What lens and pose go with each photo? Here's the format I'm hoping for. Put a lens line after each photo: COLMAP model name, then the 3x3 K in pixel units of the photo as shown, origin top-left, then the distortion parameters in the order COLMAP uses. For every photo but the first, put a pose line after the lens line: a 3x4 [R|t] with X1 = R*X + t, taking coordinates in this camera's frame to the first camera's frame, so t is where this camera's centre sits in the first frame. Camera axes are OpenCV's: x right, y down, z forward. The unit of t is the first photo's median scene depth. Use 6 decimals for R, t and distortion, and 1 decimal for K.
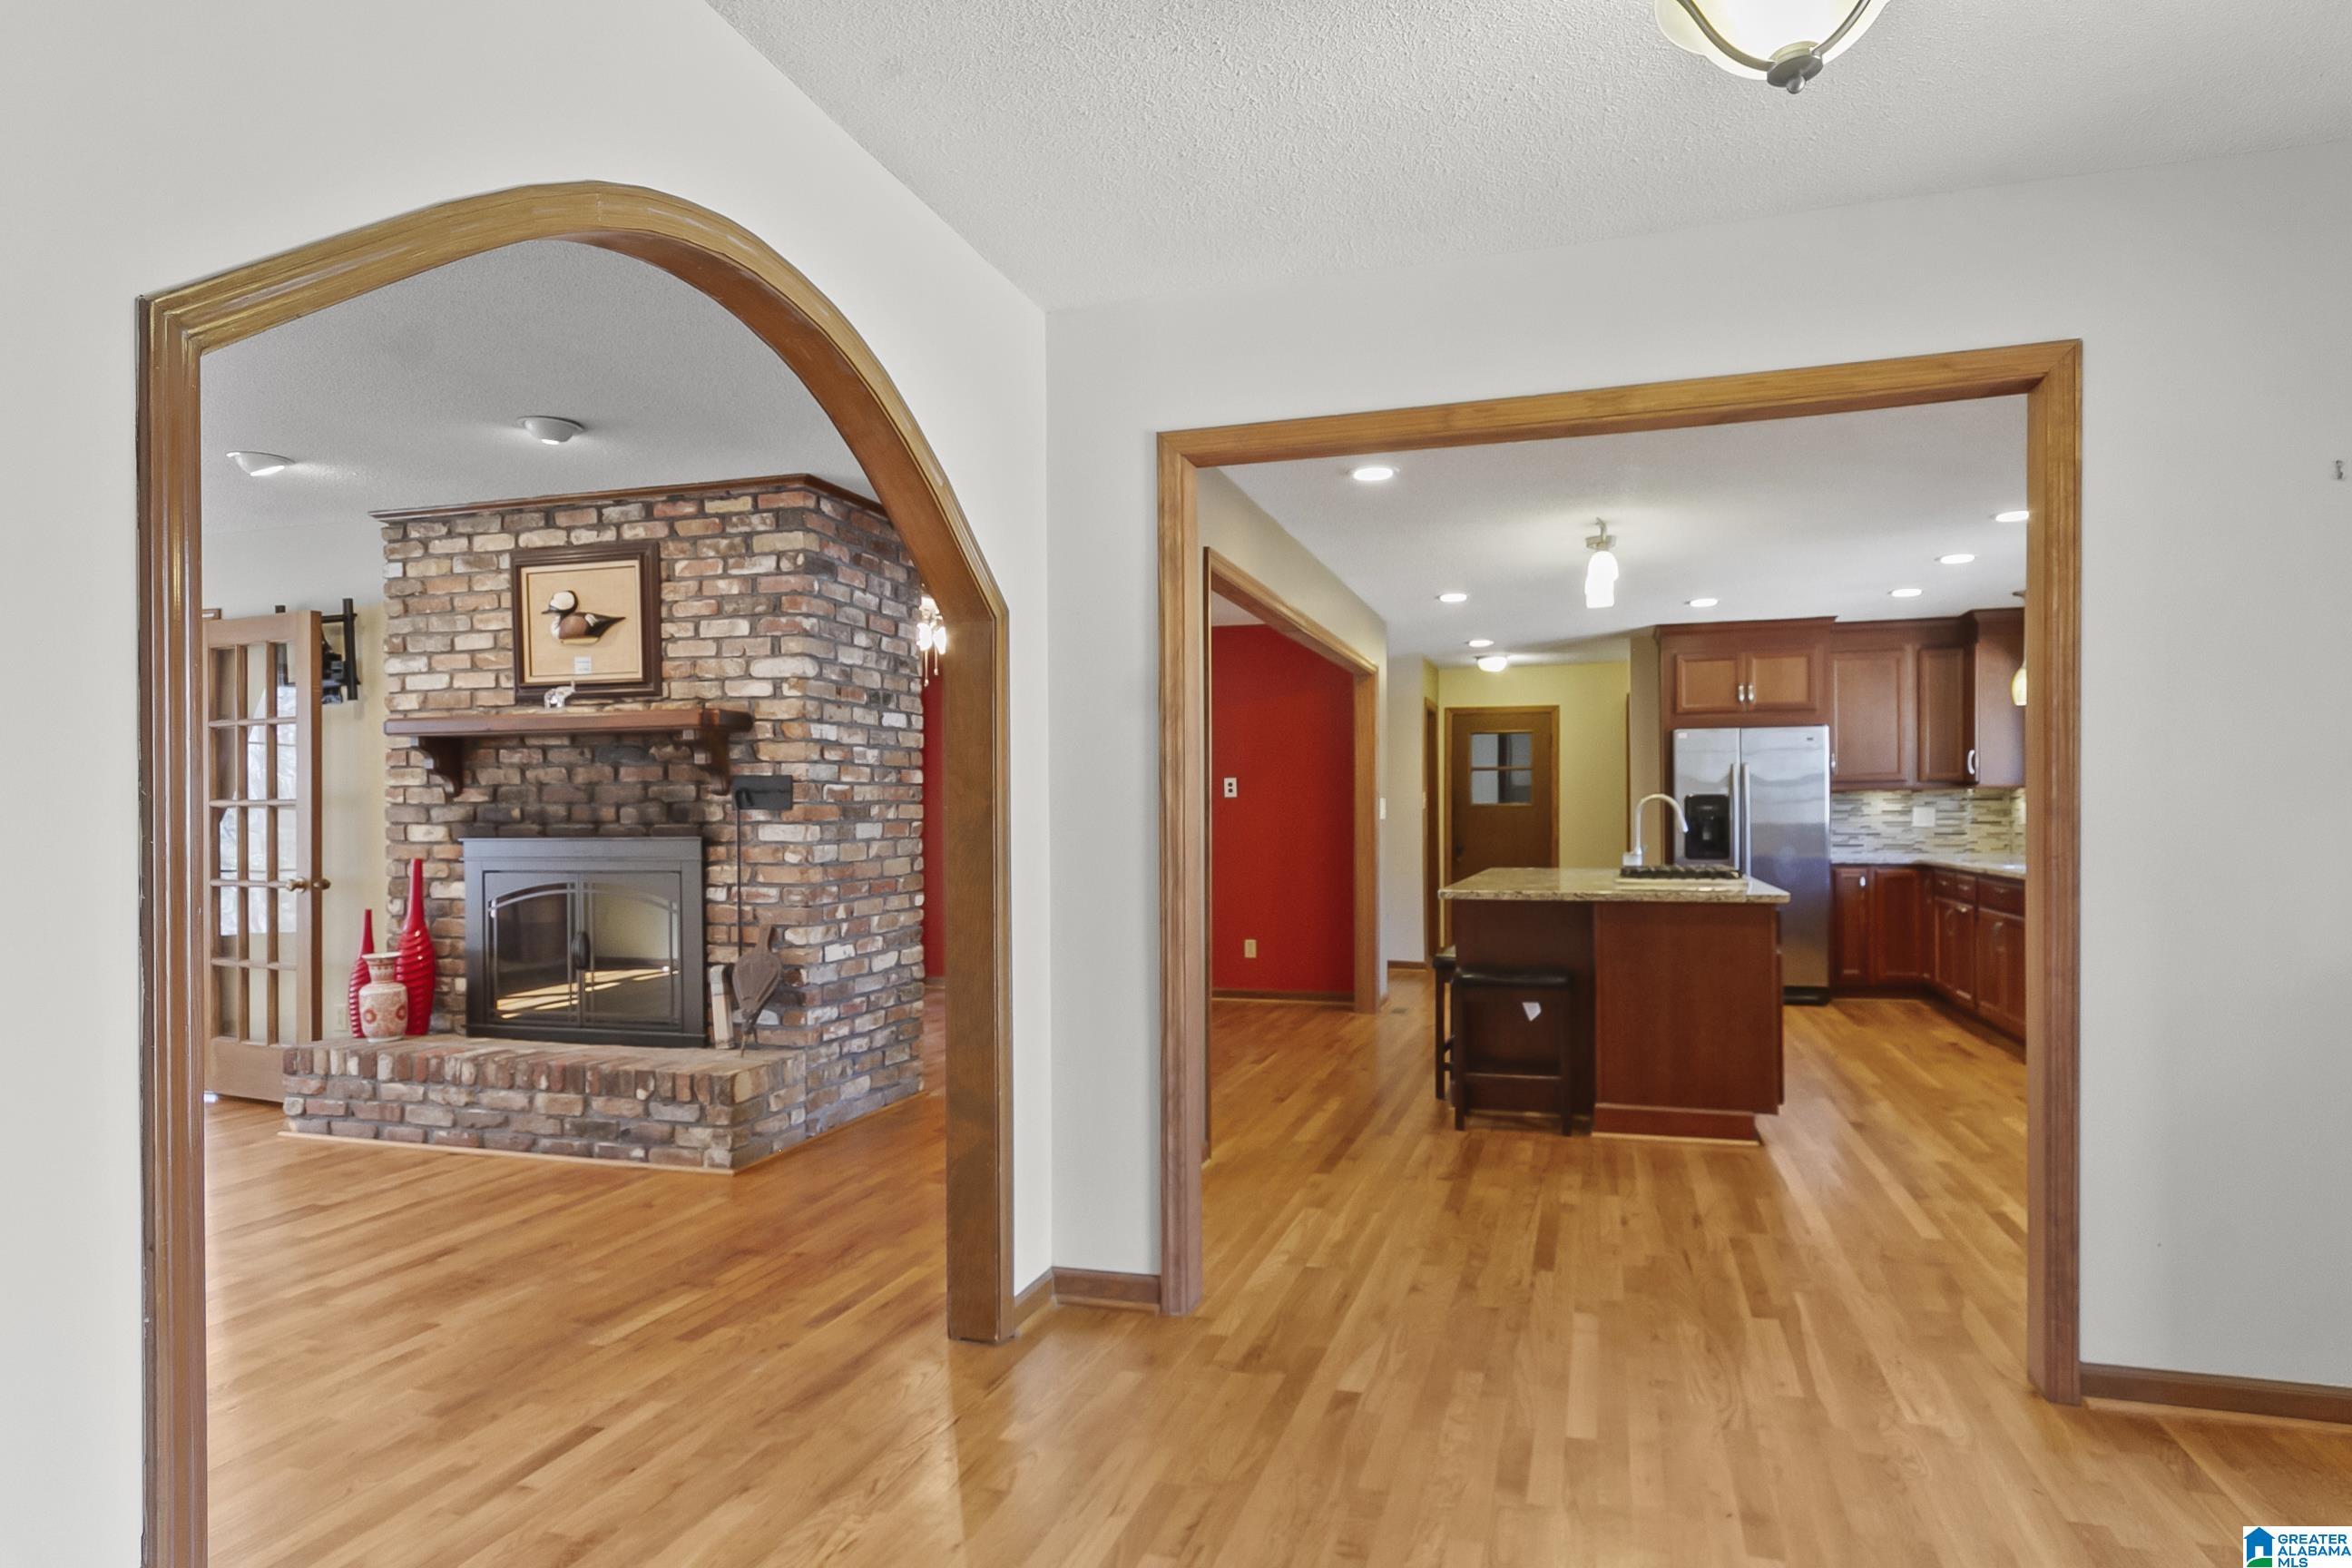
lens RADIAL K [[1335.8, 0, 1183.5], [0, 1335.8, 810.9], [0, 0, 1]] dist [0.002976, 0.000377]
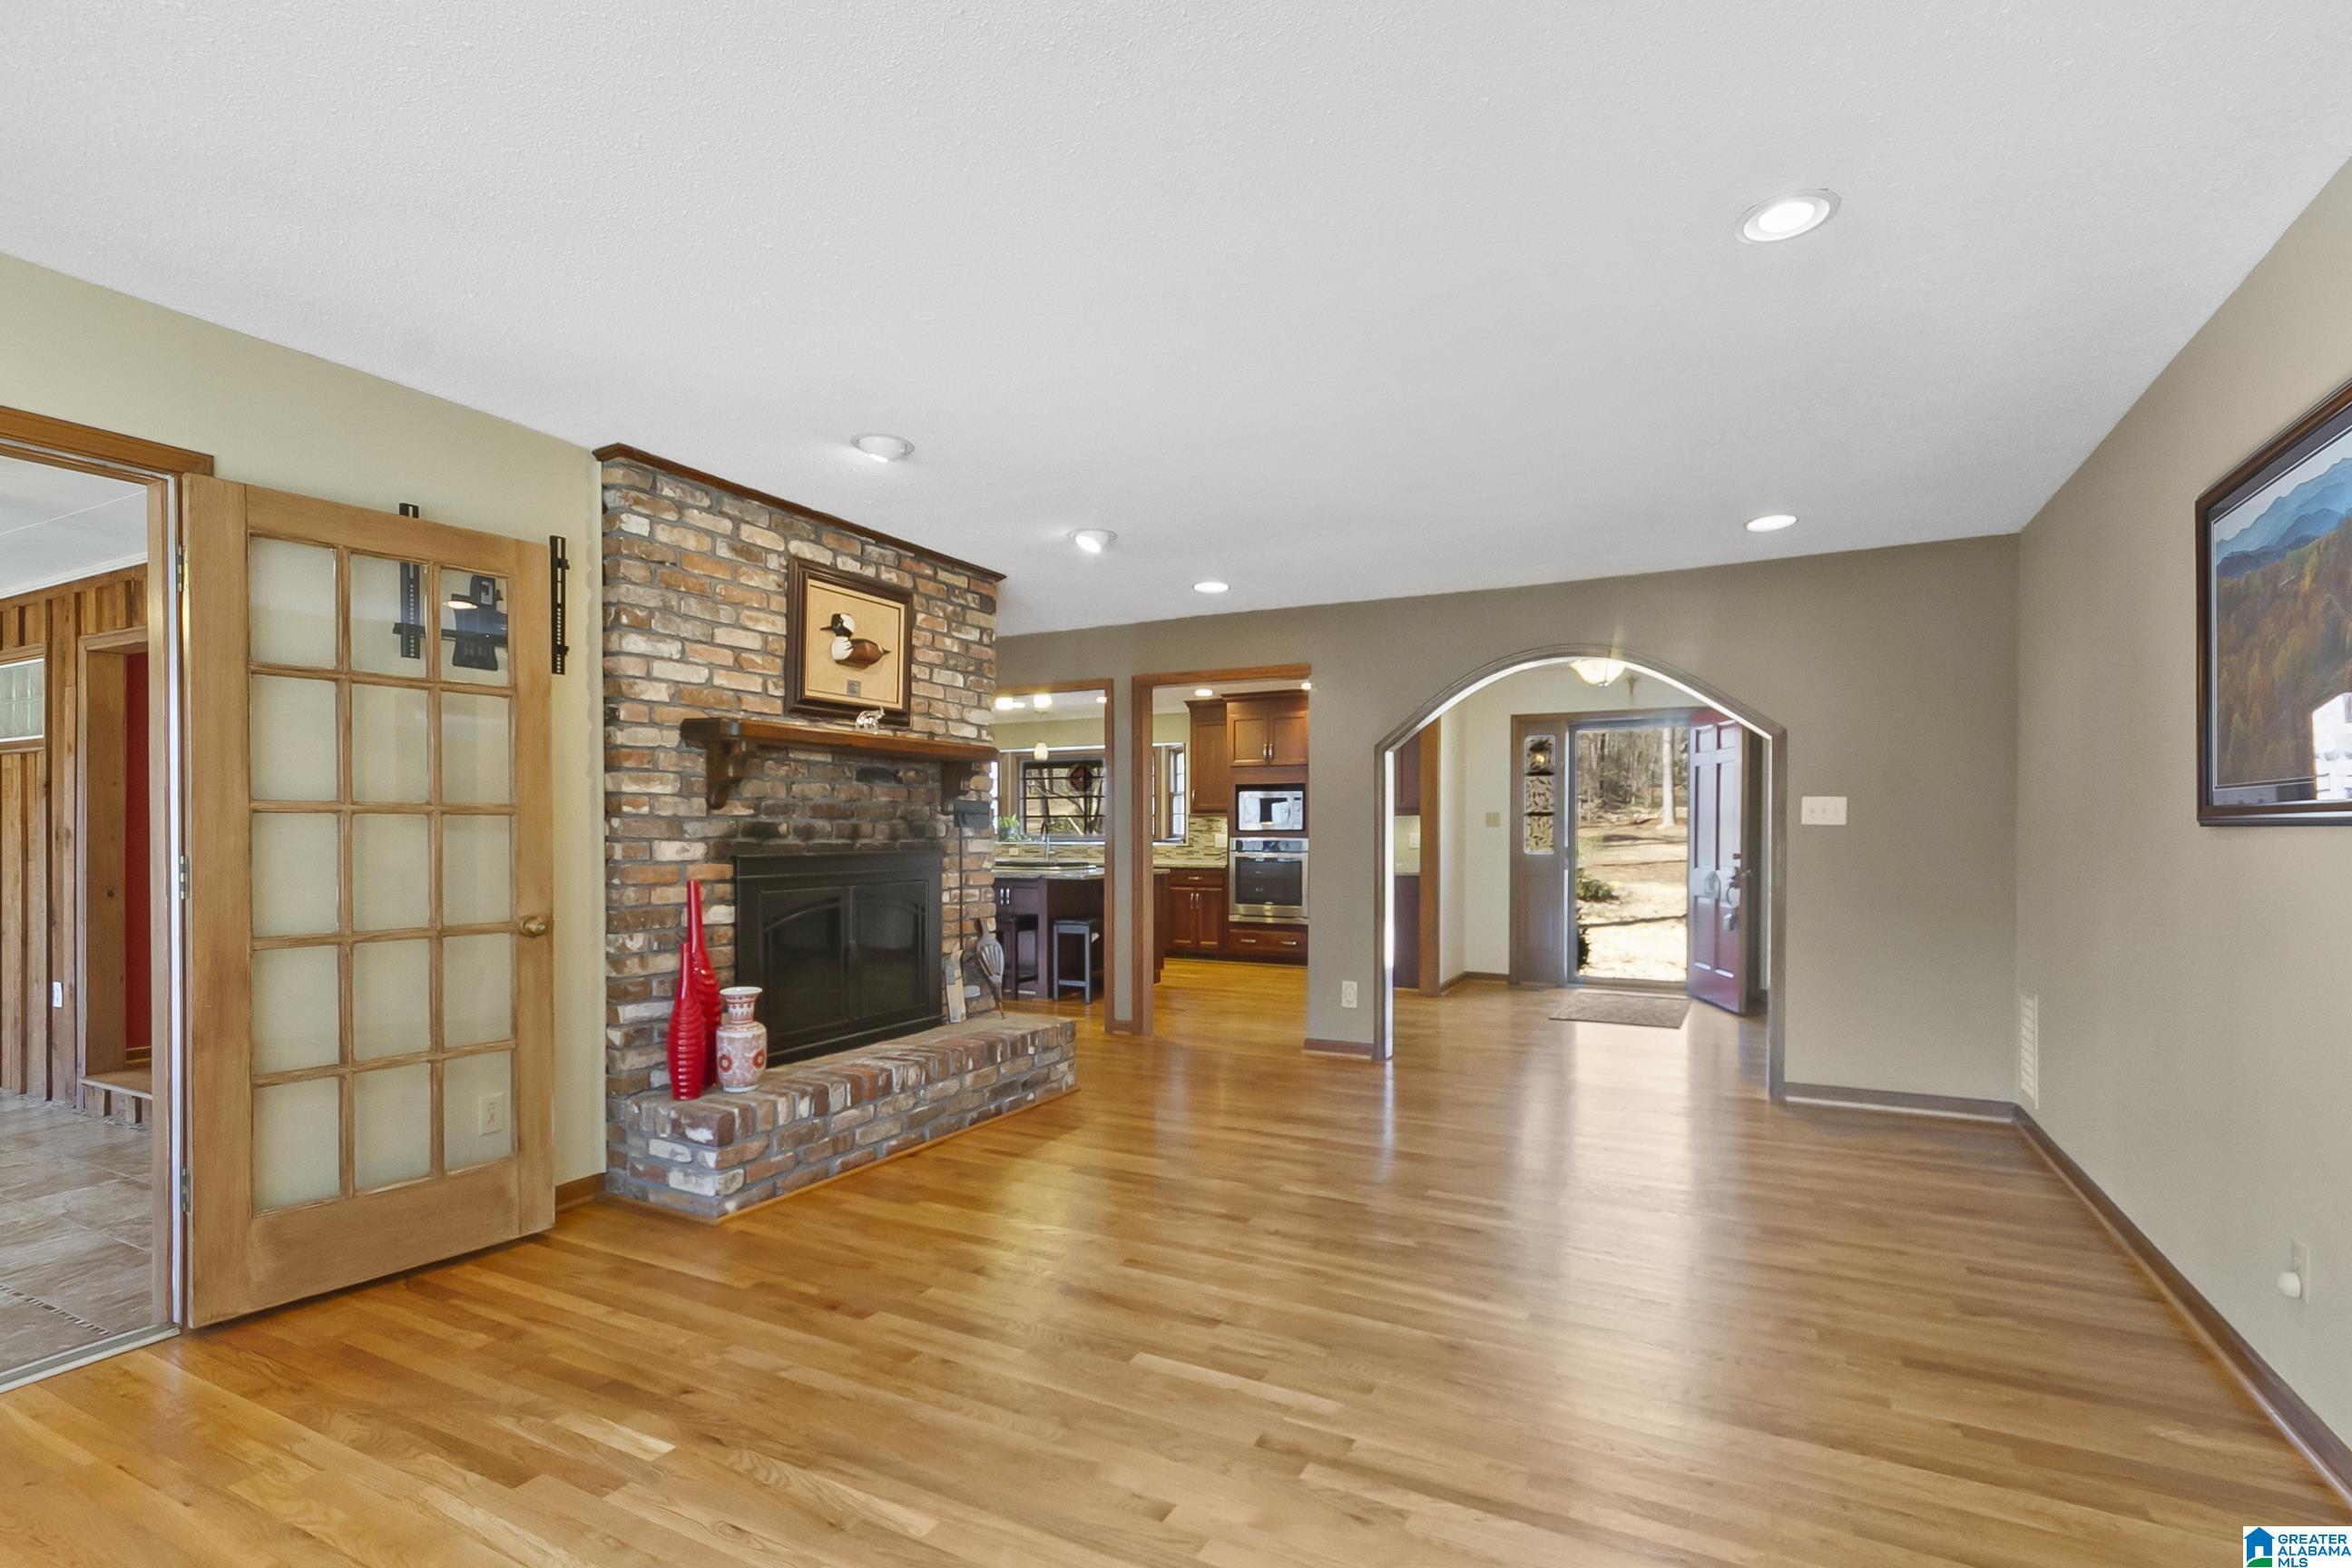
lens RADIAL K [[1100.1, 0, 1192.2], [0, 1100.1, 824.4], [0, 0, 1]] dist [0.006512, 0.000664]
pose [[0.176335, 0.011004, 0.984269, -1.190687], [-0.004813, 0.999935, -0.010317, 0.005505], [-0.984318, -0.002918, 0.176377, 0.557145]]
